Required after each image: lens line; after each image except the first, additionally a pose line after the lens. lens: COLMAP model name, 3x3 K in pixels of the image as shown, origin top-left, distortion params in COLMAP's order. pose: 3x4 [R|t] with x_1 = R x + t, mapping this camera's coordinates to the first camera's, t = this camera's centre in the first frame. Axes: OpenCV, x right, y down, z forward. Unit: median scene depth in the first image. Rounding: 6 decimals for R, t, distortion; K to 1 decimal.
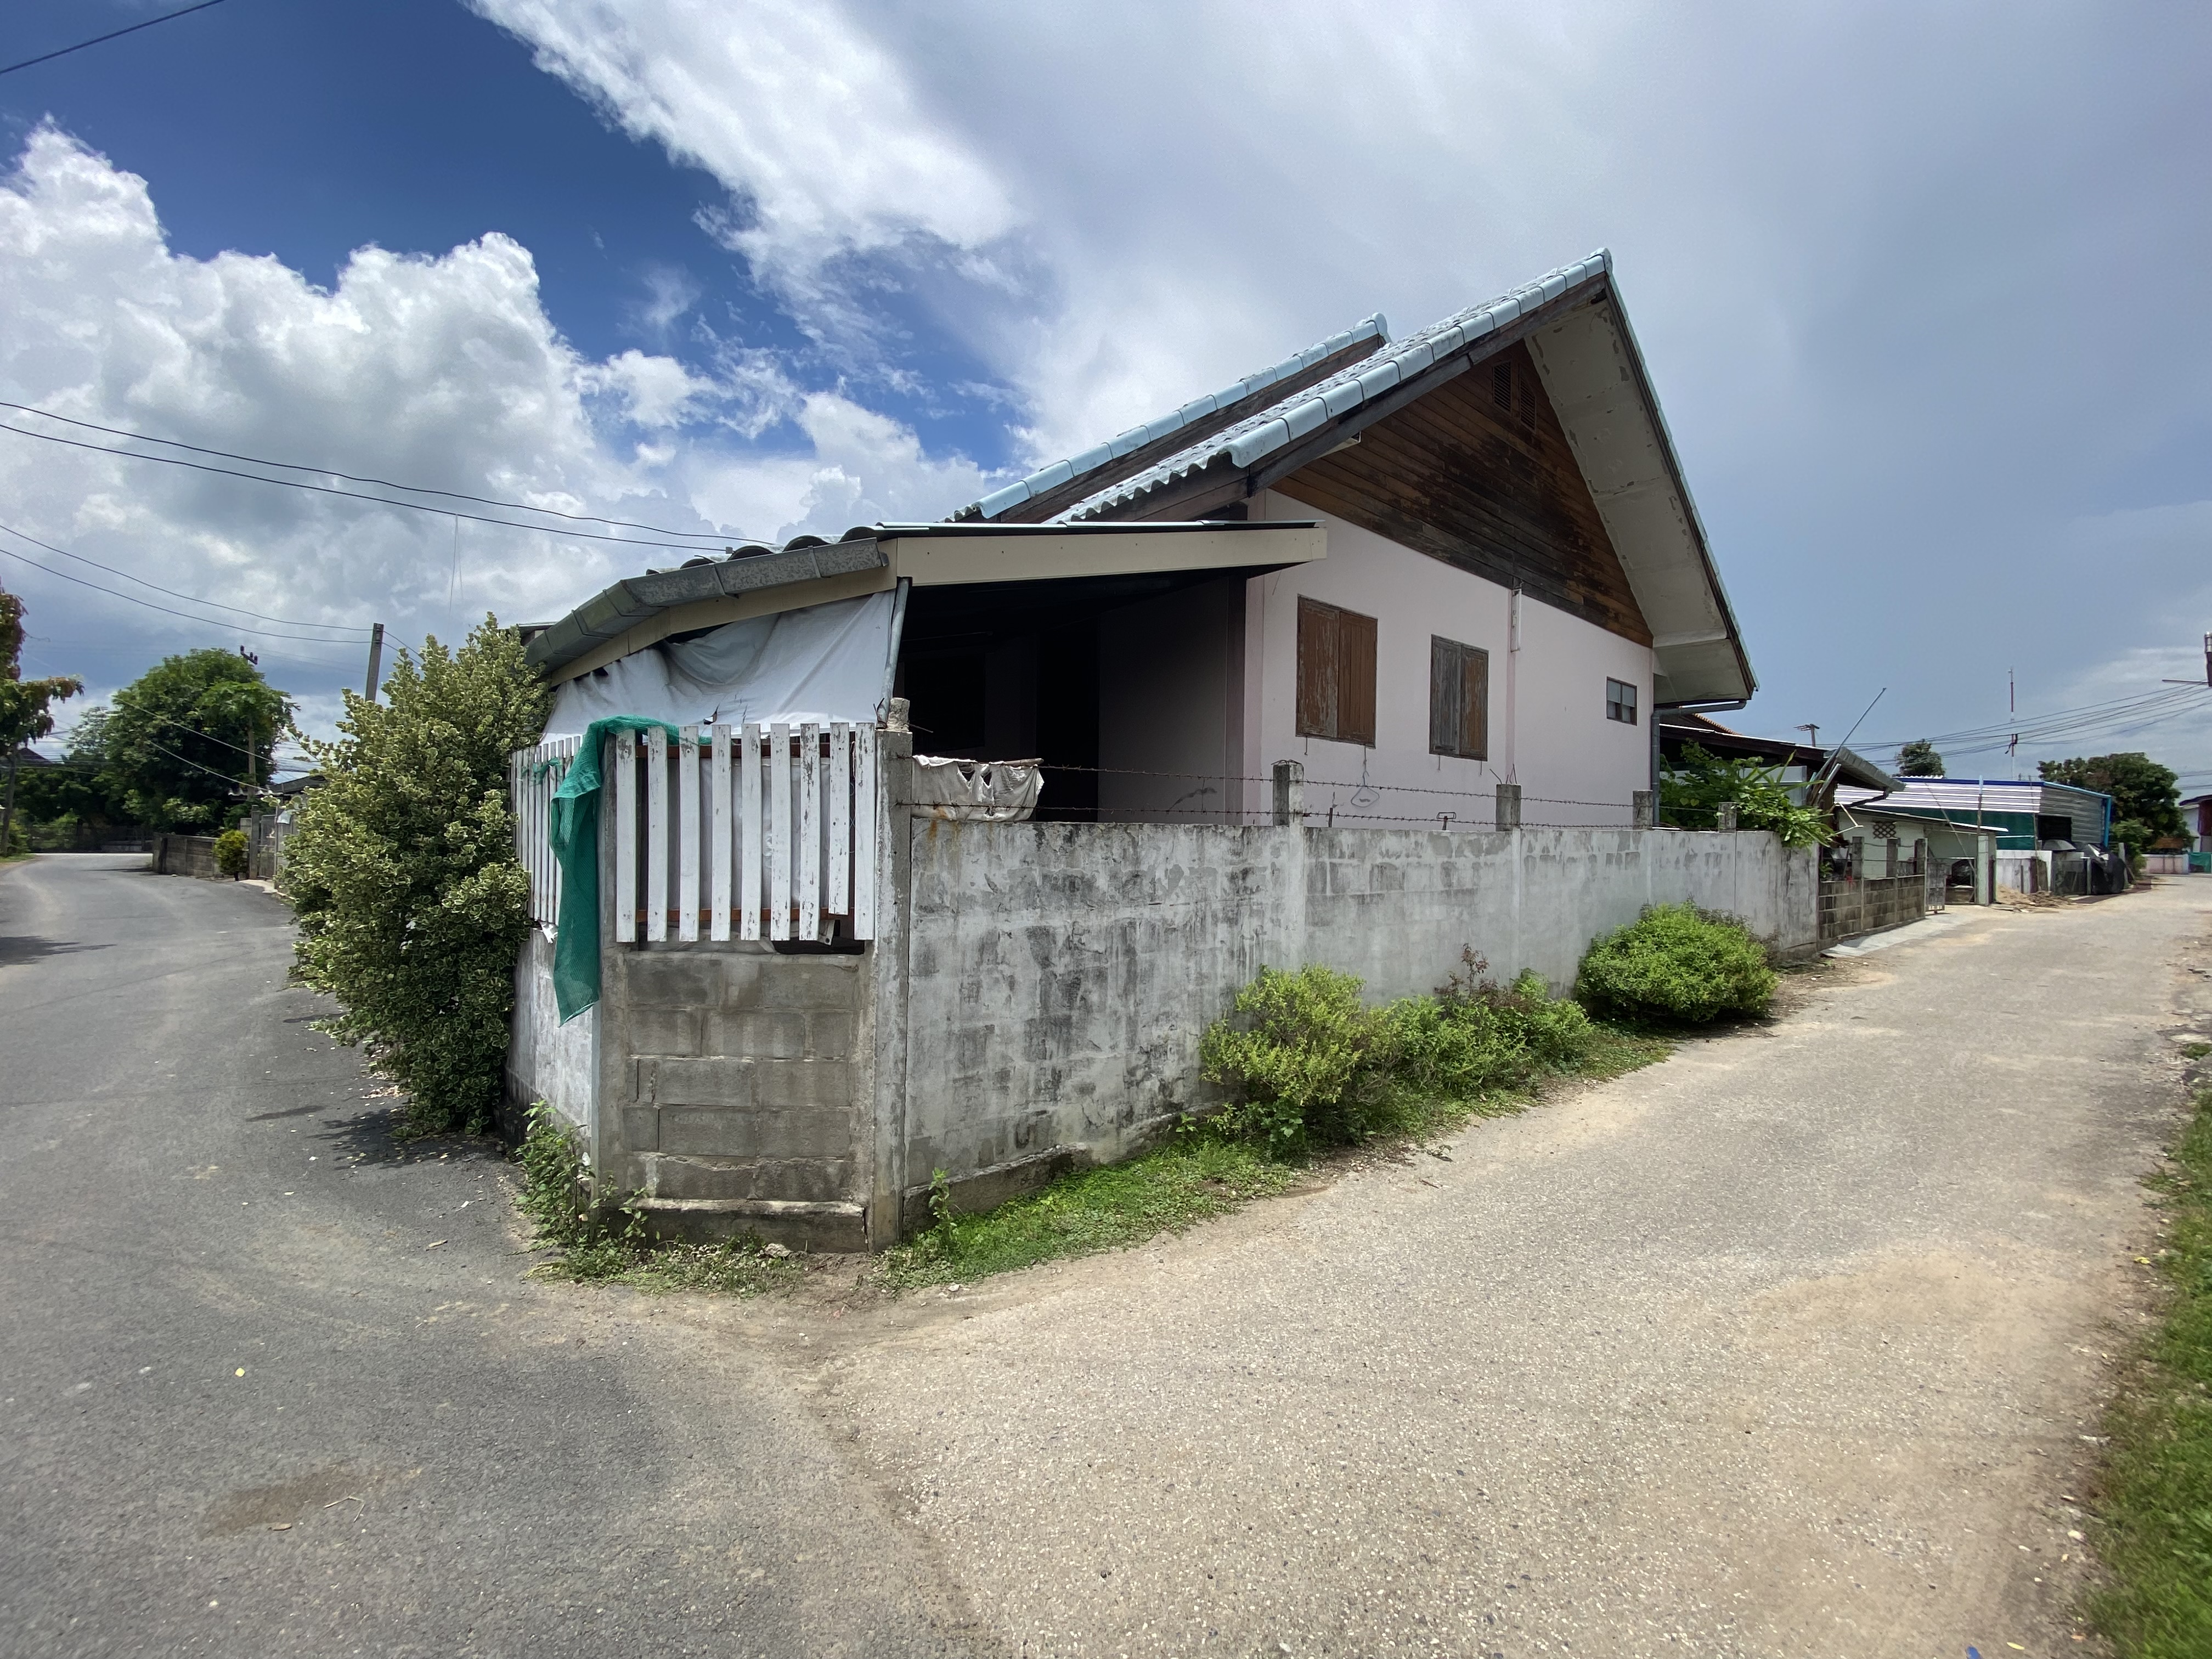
lens RADIAL K [[889.1, 0, 1106.0], [0, 889.1, 829.5], [0, 0, 1]] dist [0.041352, -0.031640]
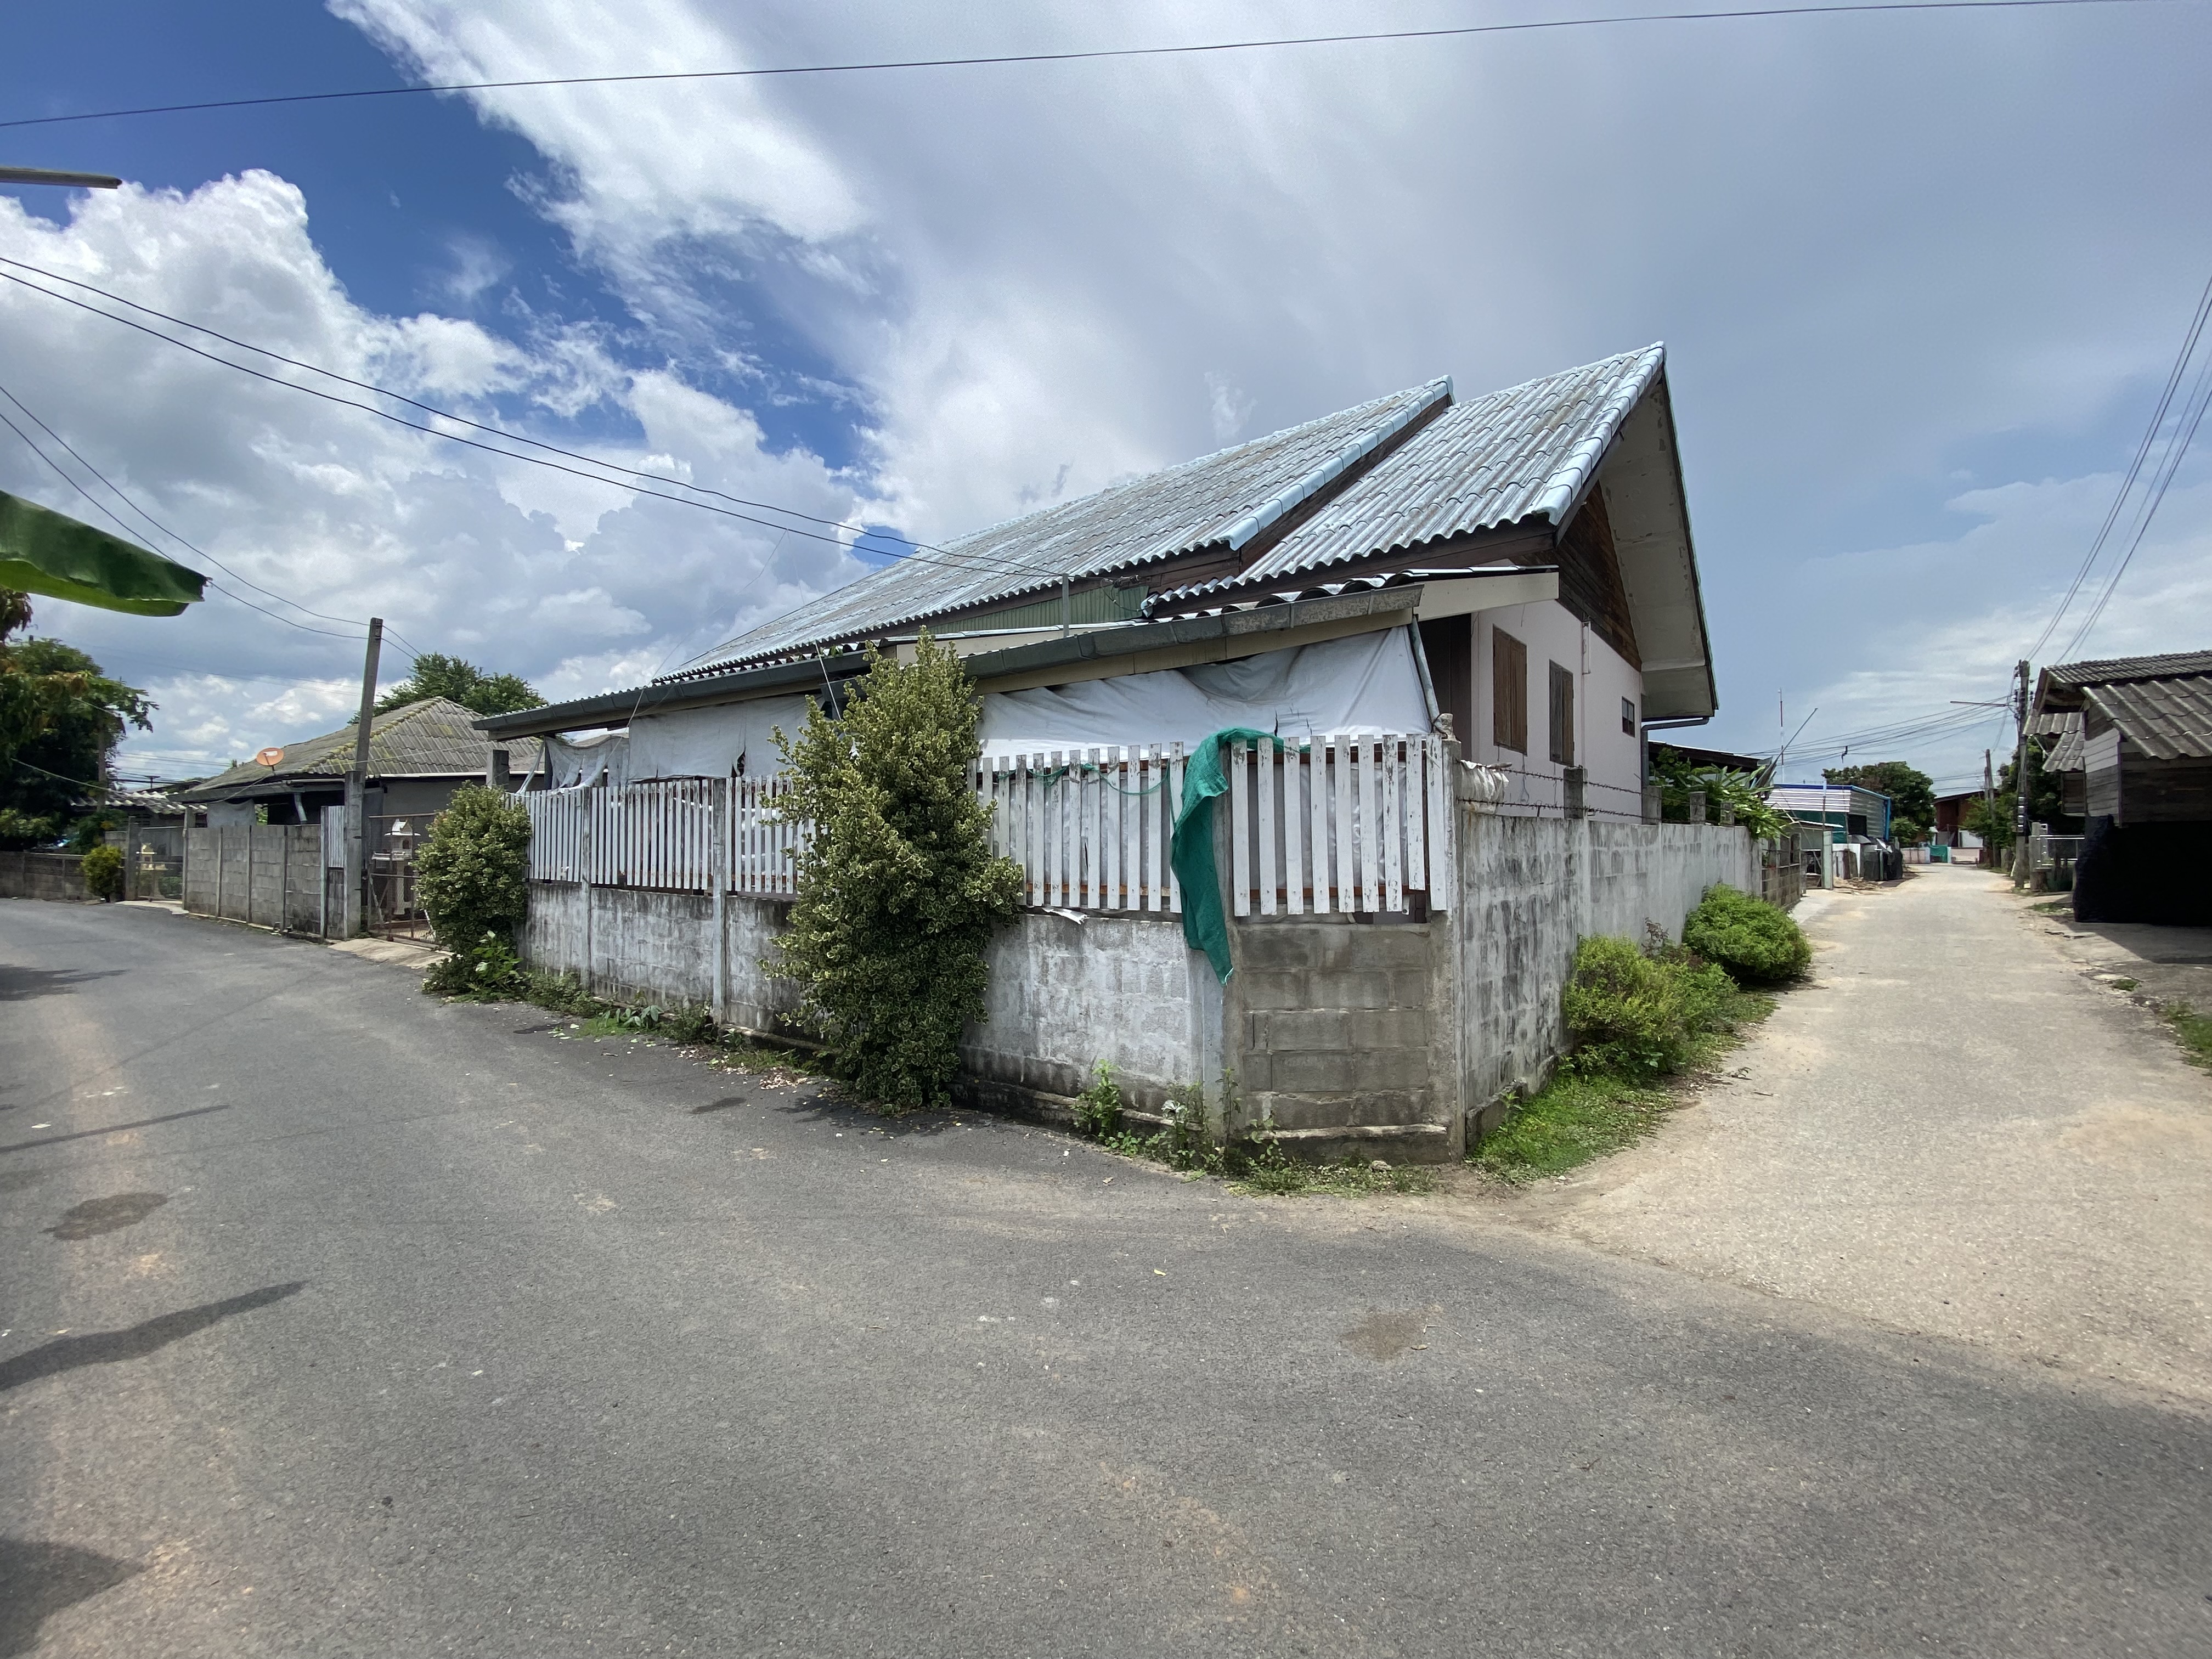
lens RADIAL K [[936.2, 0, 966.6], [0, 936.2, 826.0], [0, 0, 1]] dist [0.030021, -0.023270]
pose [[0.987432, -0.008325, 0.157825, -0.464395], [0.010812, 0.999830, -0.014902, 0.008459], [-0.157674, 0.016421, 0.987355, -0.075880]]
